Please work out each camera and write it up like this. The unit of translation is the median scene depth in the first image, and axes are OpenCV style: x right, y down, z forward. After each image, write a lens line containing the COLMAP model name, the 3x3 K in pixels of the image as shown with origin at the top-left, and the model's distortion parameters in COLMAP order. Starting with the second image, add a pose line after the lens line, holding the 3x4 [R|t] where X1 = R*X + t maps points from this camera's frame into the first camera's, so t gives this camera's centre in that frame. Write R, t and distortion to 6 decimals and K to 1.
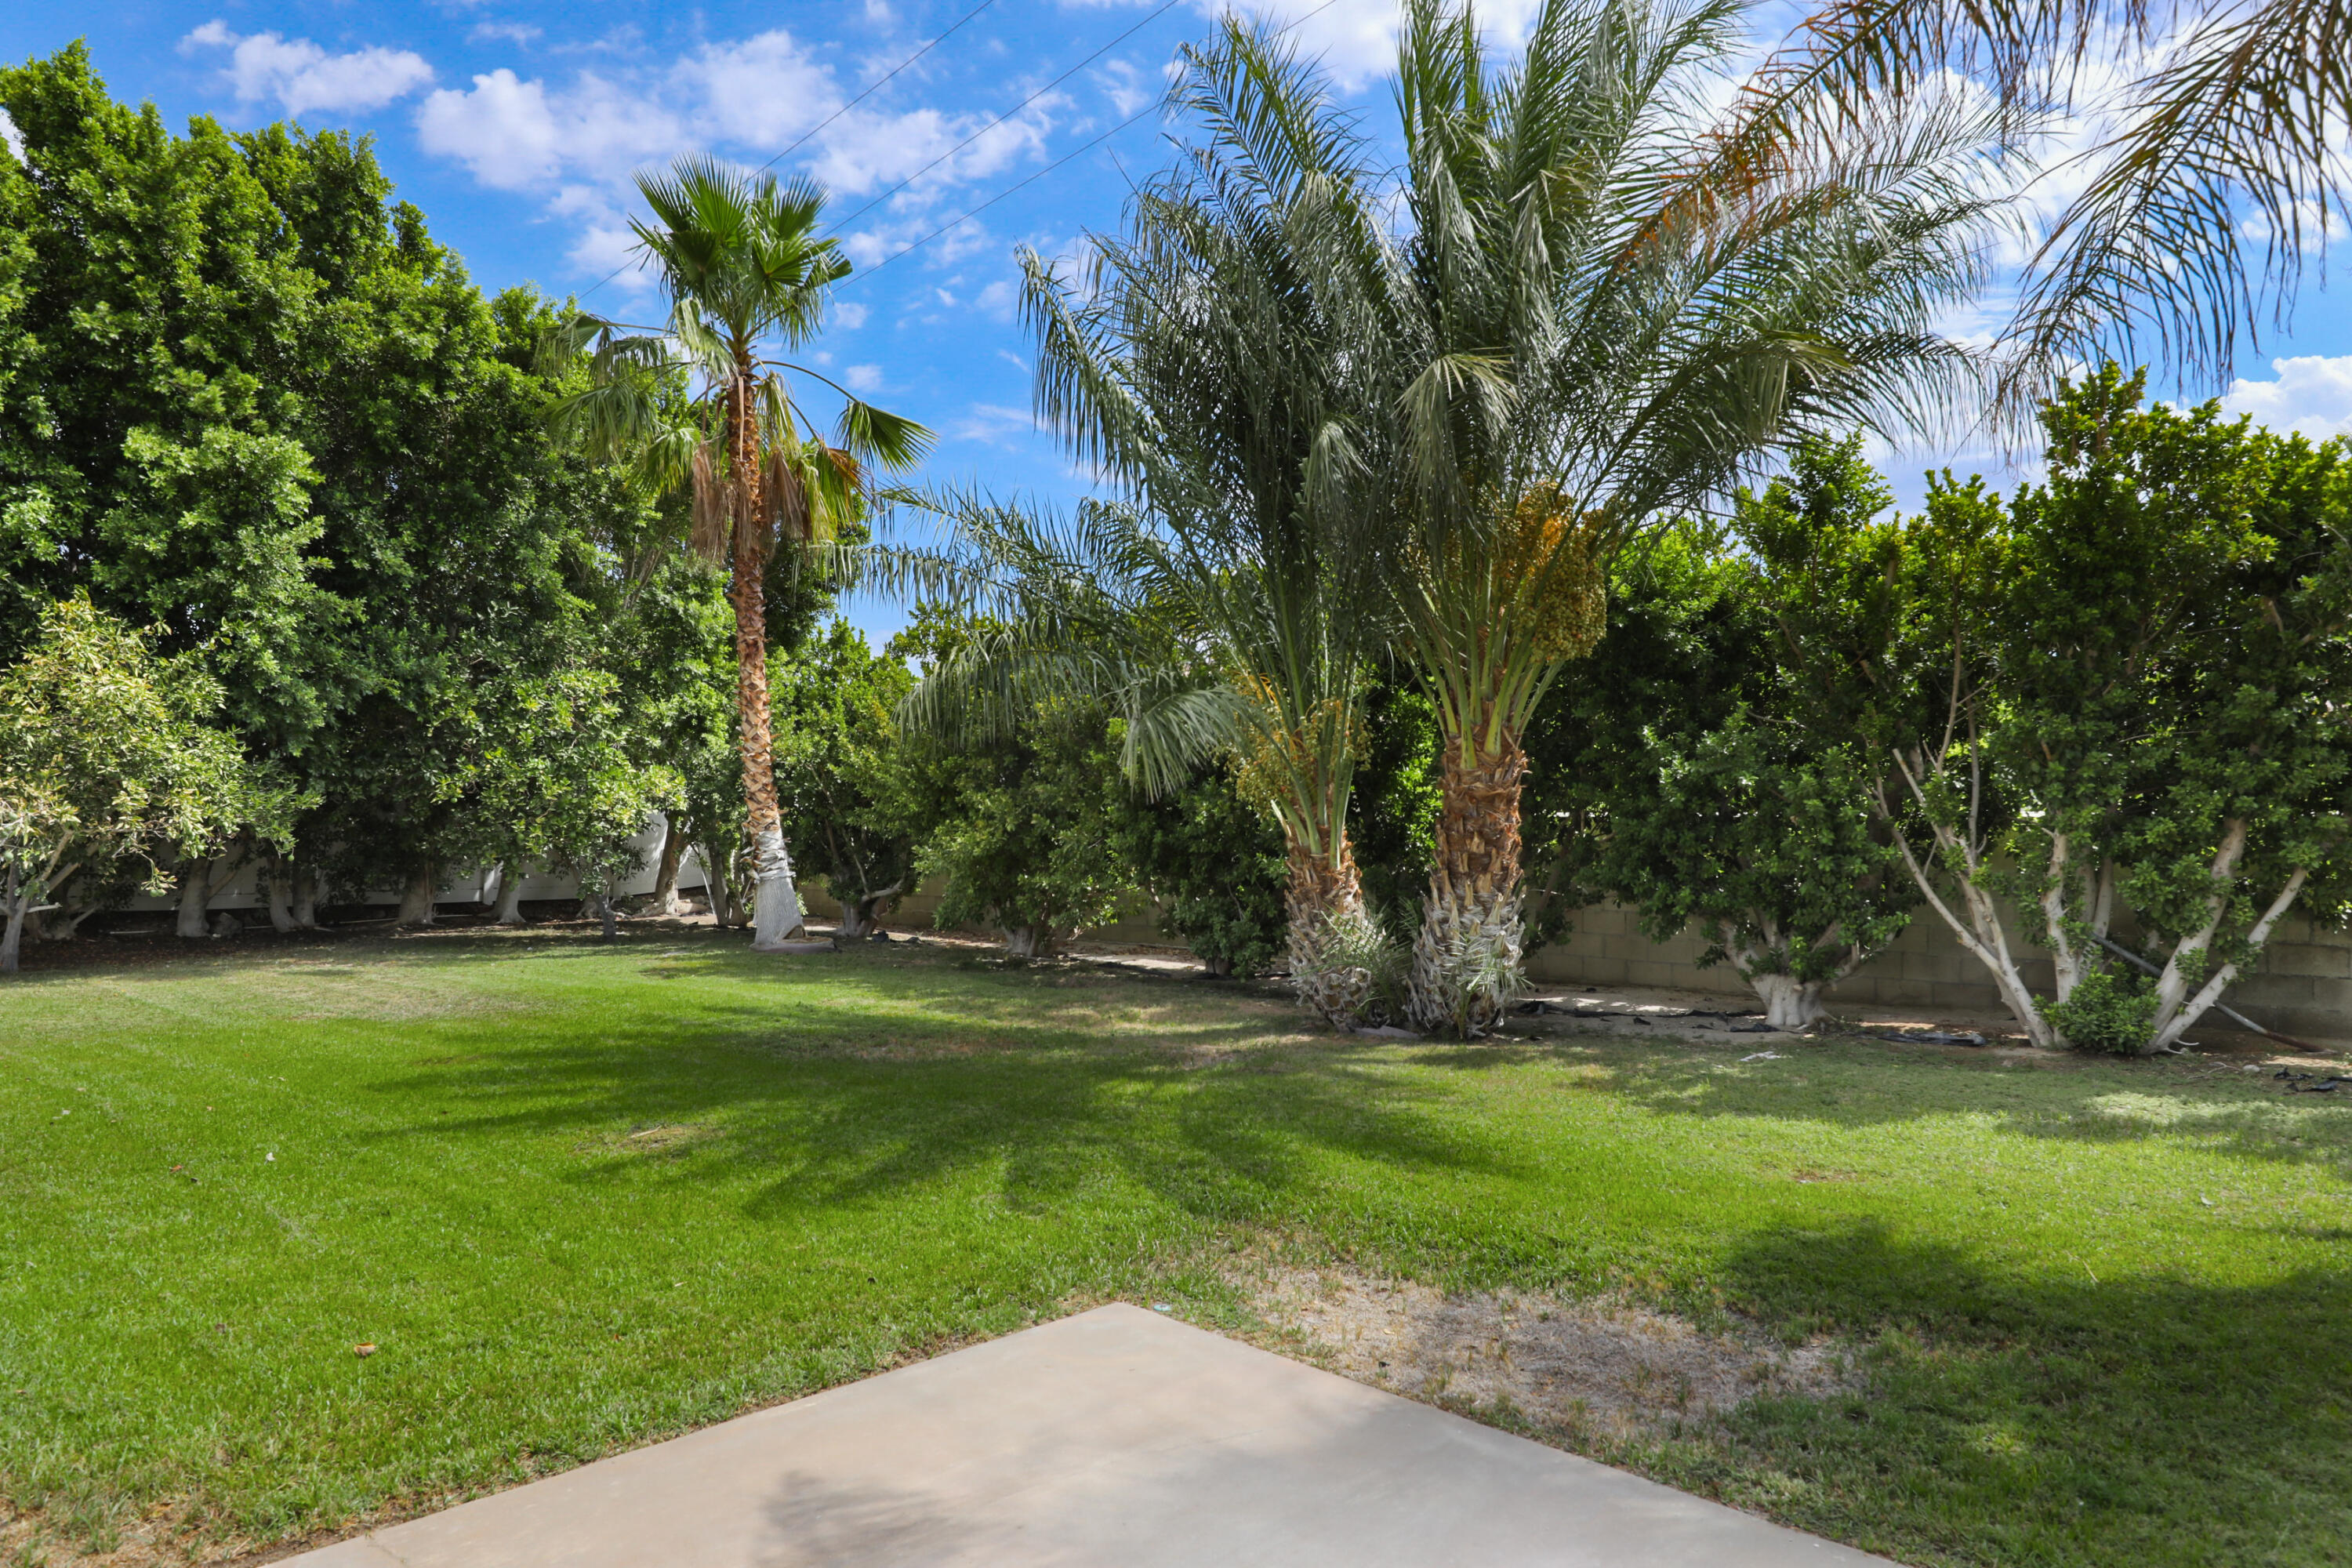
lens RADIAL K [[1554.5, 0, 1187.1], [0, 1554.5, 790.6], [0, 0, 1]] dist [0.005009, -0.005843]
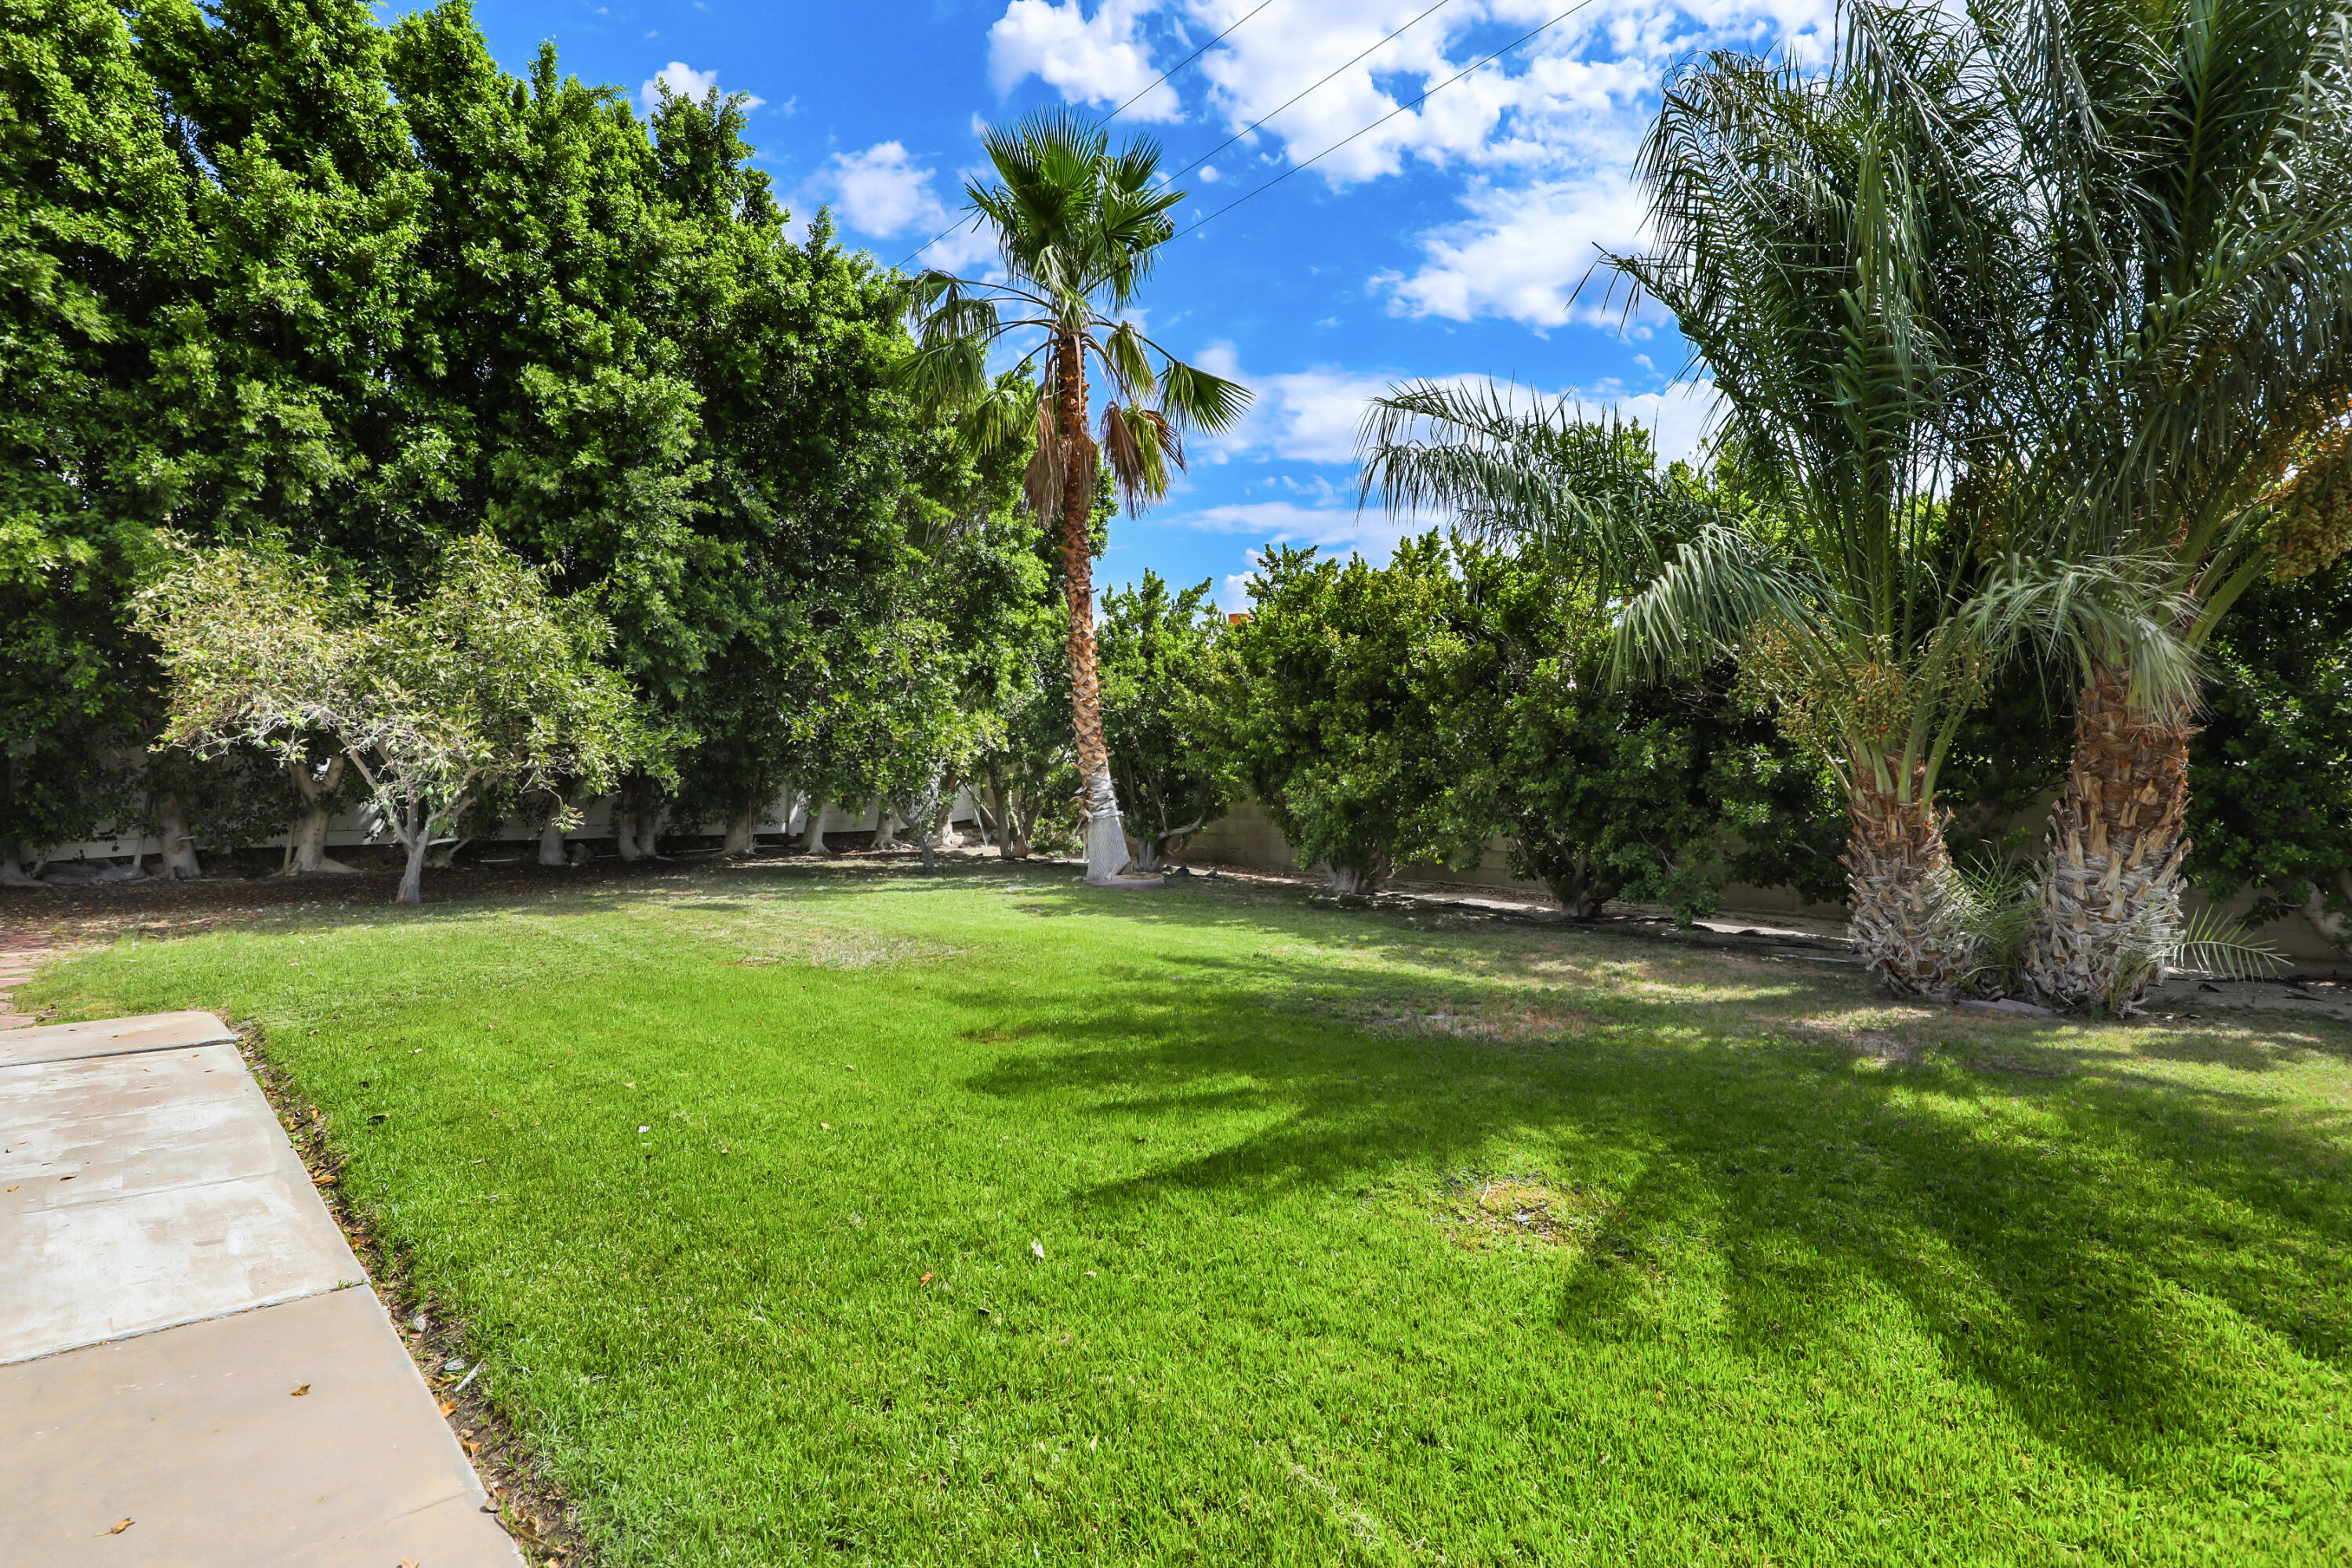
lens RADIAL K [[1194.0, 0, 1164.0], [0, 1194.0, 780.3], [0, 0, 1]] dist [0.001071, -0.004248]
pose [[0.999710, 0.008304, -0.022613, -0.232543], [-0.007600, 0.999489, 0.031042, 0.006719], [0.022859, -0.030861, 0.999262, 0.216555]]
